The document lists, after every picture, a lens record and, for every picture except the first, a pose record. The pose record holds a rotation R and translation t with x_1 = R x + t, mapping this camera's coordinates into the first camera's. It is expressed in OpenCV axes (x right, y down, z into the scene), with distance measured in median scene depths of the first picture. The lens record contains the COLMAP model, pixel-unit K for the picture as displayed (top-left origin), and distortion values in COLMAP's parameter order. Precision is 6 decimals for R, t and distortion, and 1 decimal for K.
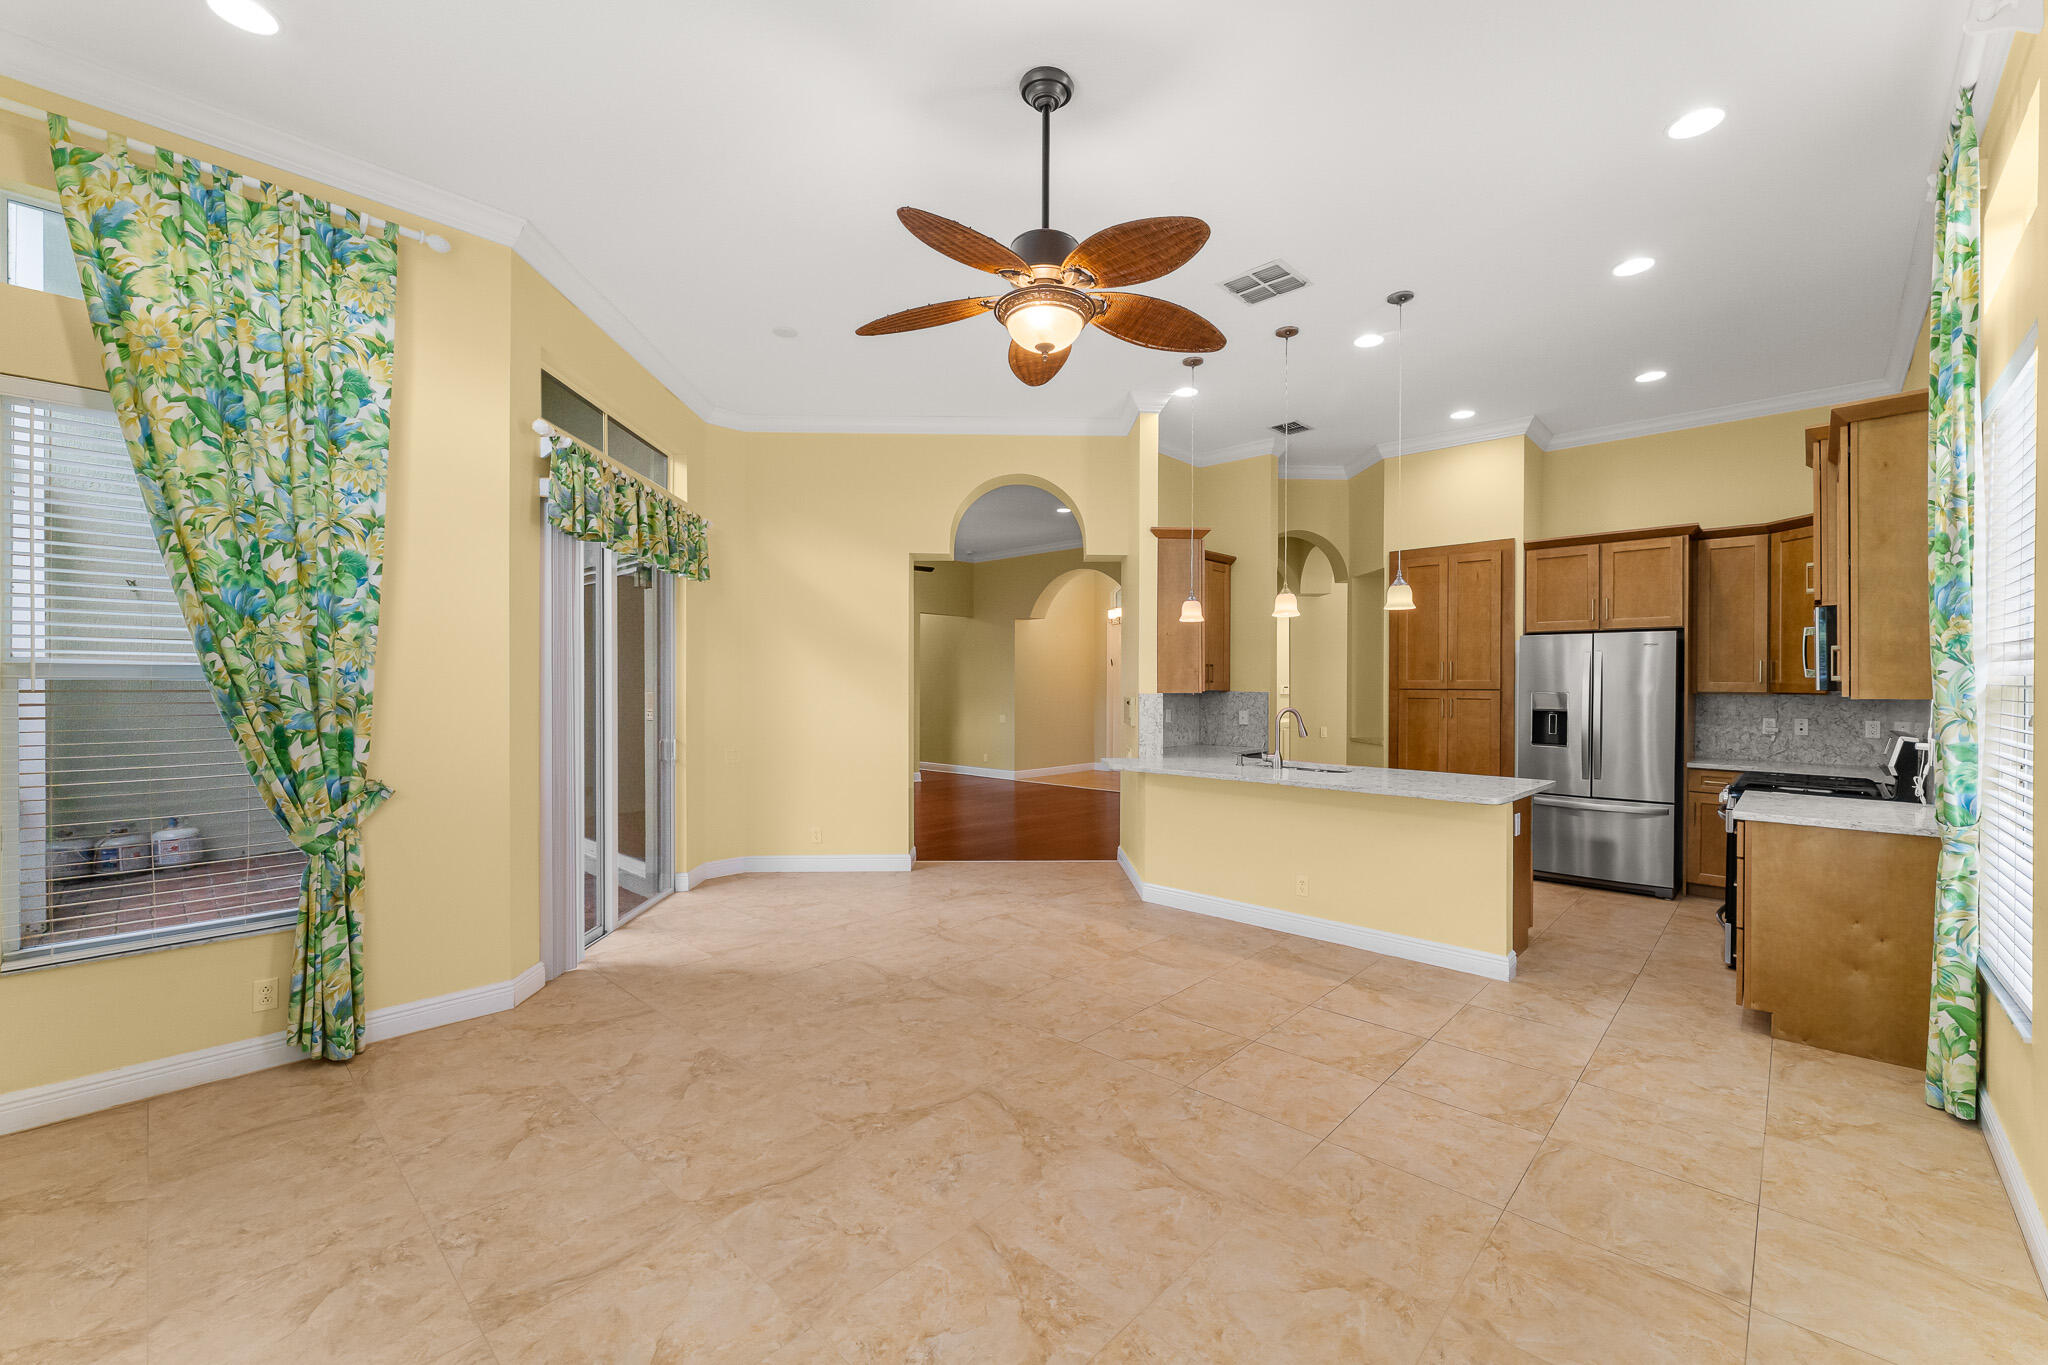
lens RADIAL K [[823.2, 0, 1027.0], [0, 823.2, 691.2], [0, 0, 1]] dist [-0.000063, -0.000085]
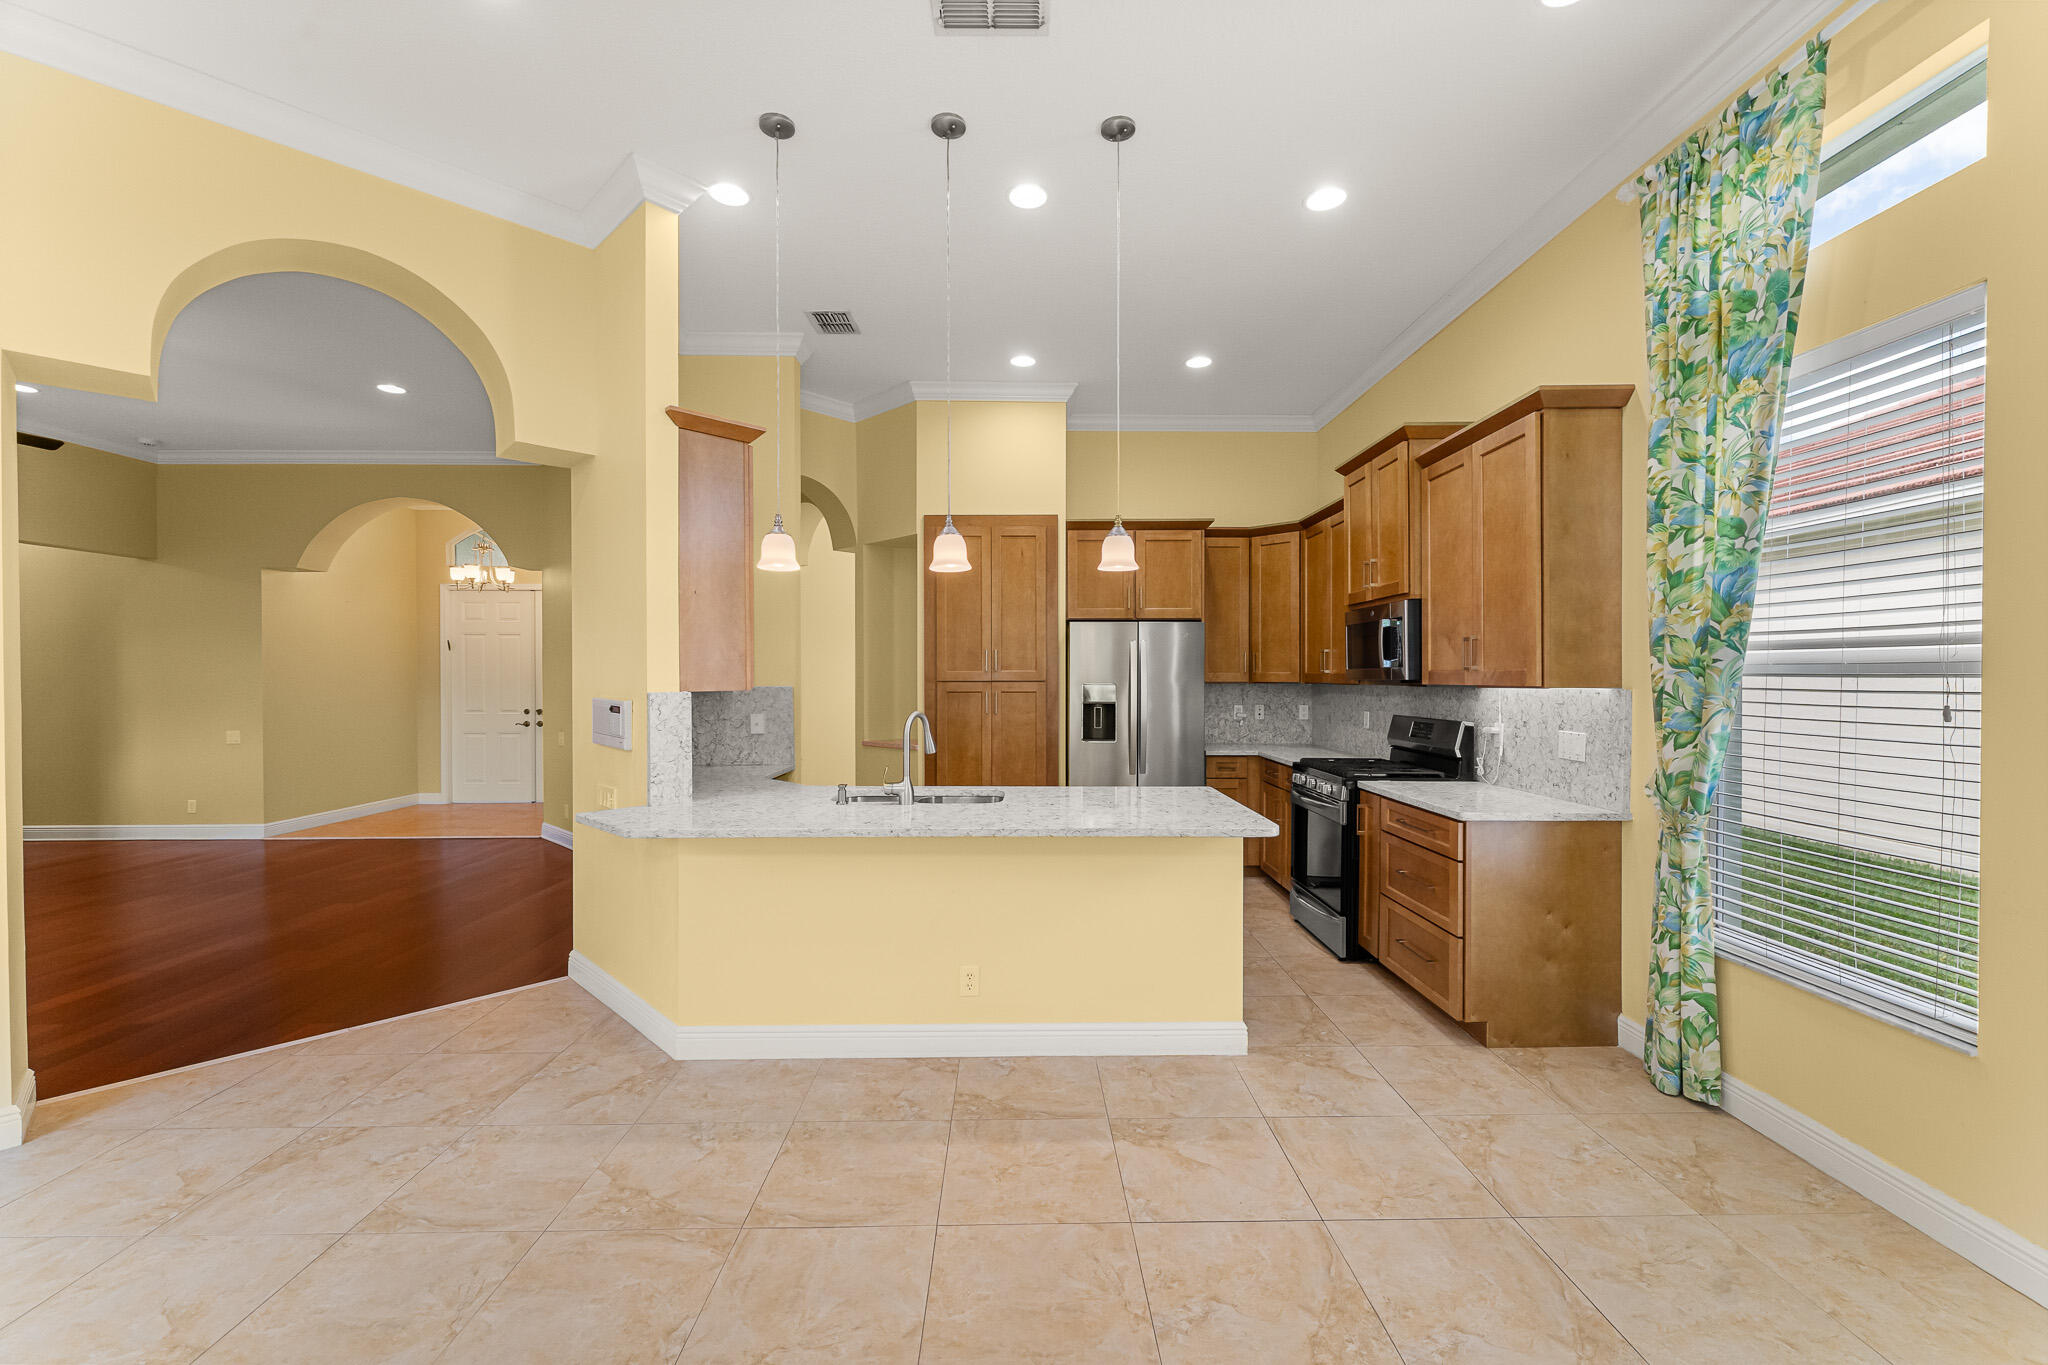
lens RADIAL K [[824.9, 0, 1032.6], [0, 824.9, 685.7], [0, 0, 1]] dist [-0.000198, -0.000428]
pose [[0.714951, -0.011568, 0.699079, -0.079647], [0.009576, 0.999931, 0.006753, -0.003985], [-0.699109, 0.001867, 0.715013, 0.437394]]
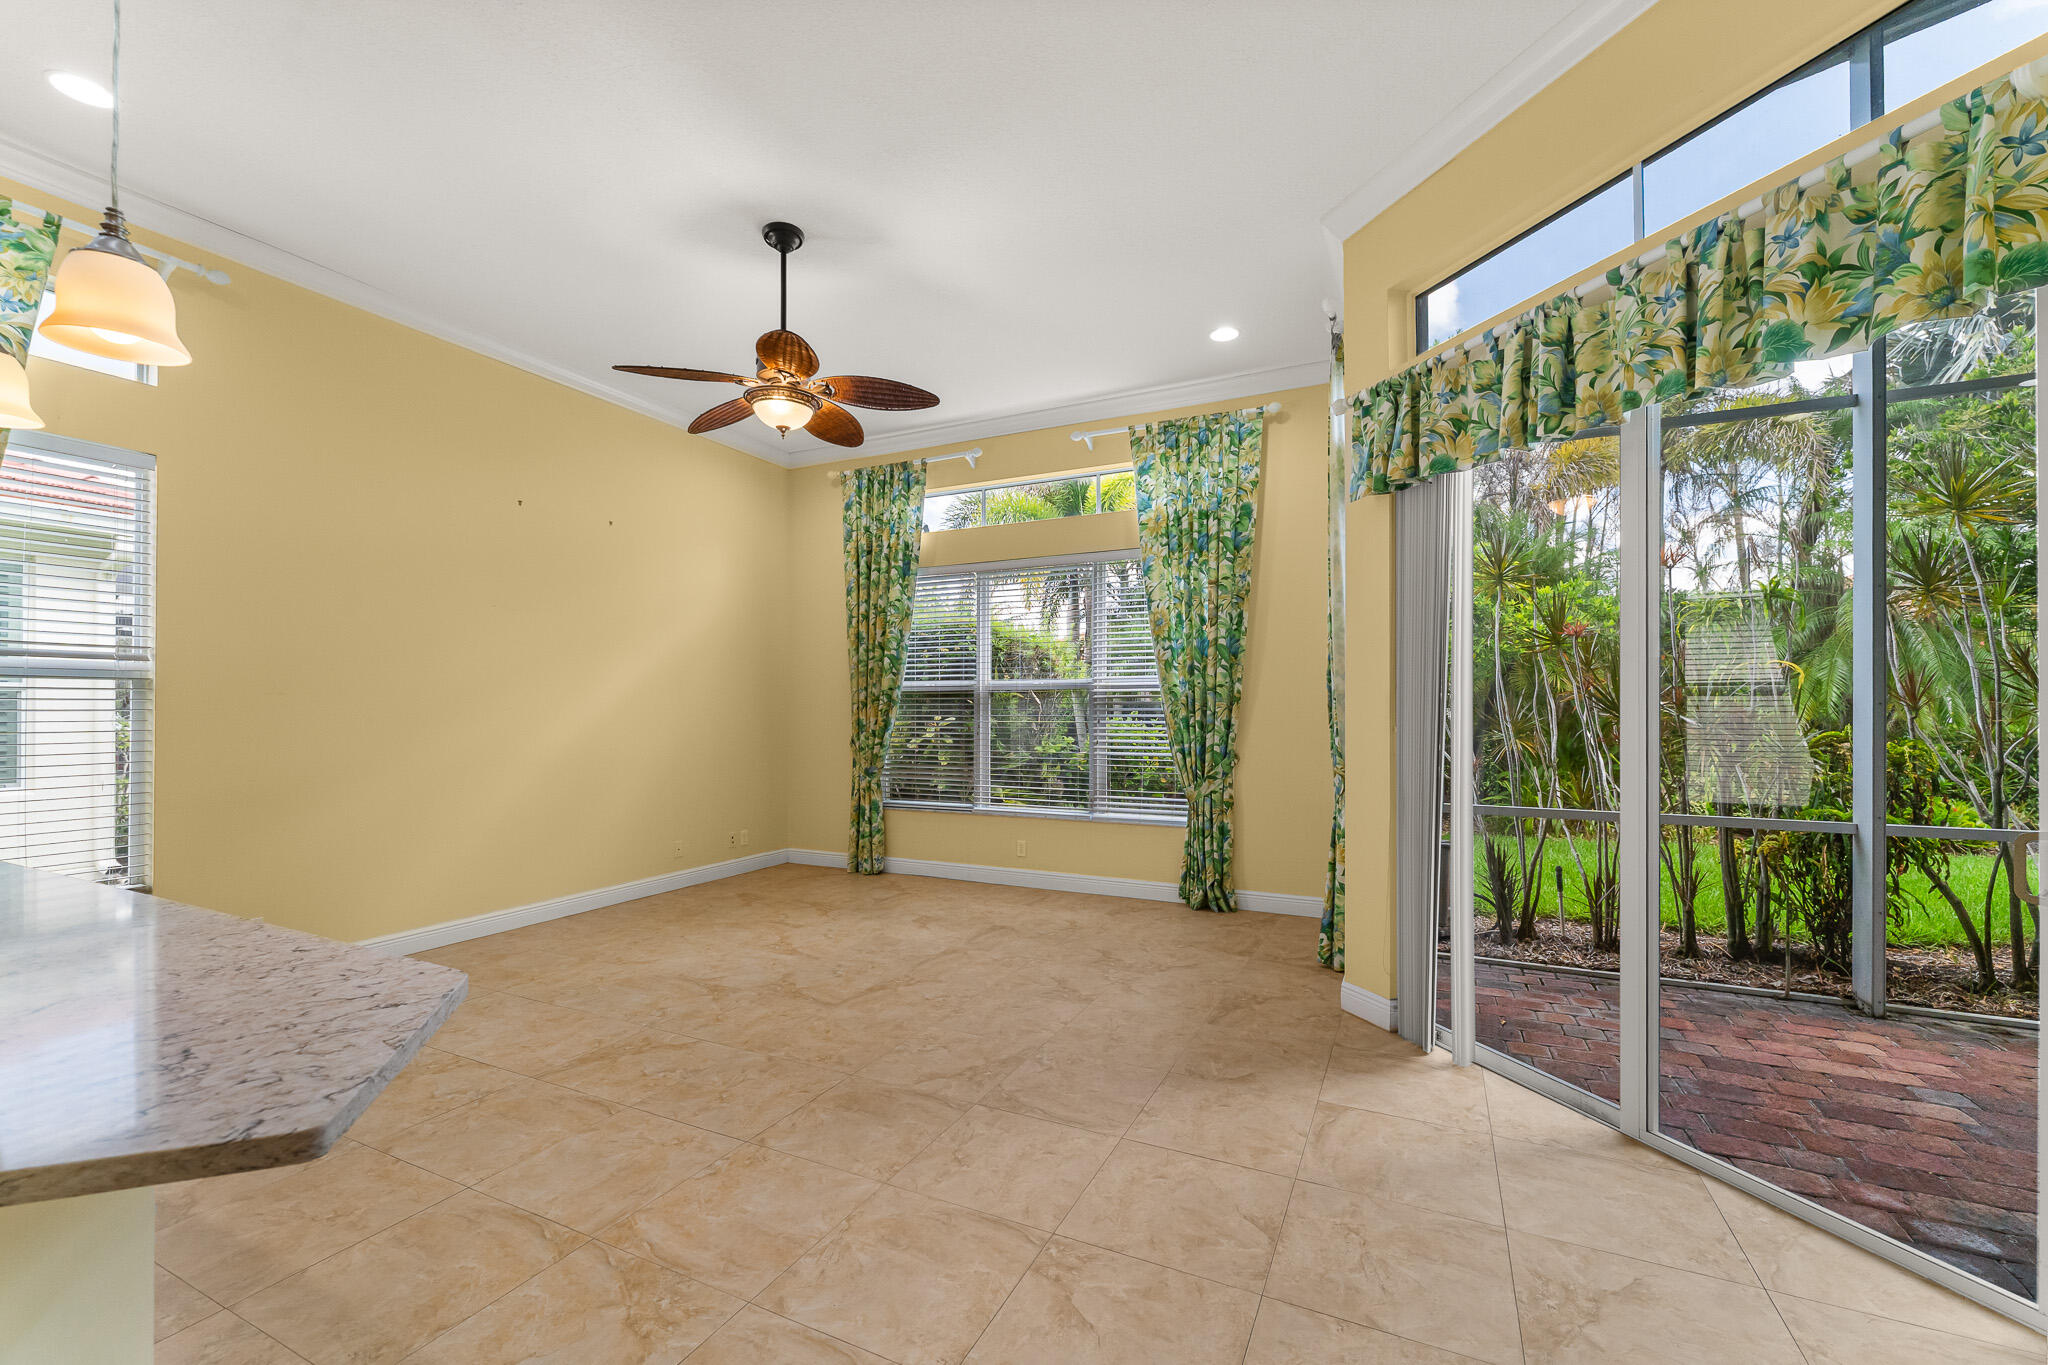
lens RADIAL K [[833.9, 0, 1028.8], [0, 833.9, 695.4], [0, 0, 1]] dist [0.000863, 0.000085]
pose [[-0.954241, -0.007195, -0.298952, 0.023340], [-0.005317, 0.999961, -0.007094, 0.012981], [0.298992, -0.005180, -0.954242, 1.261468]]
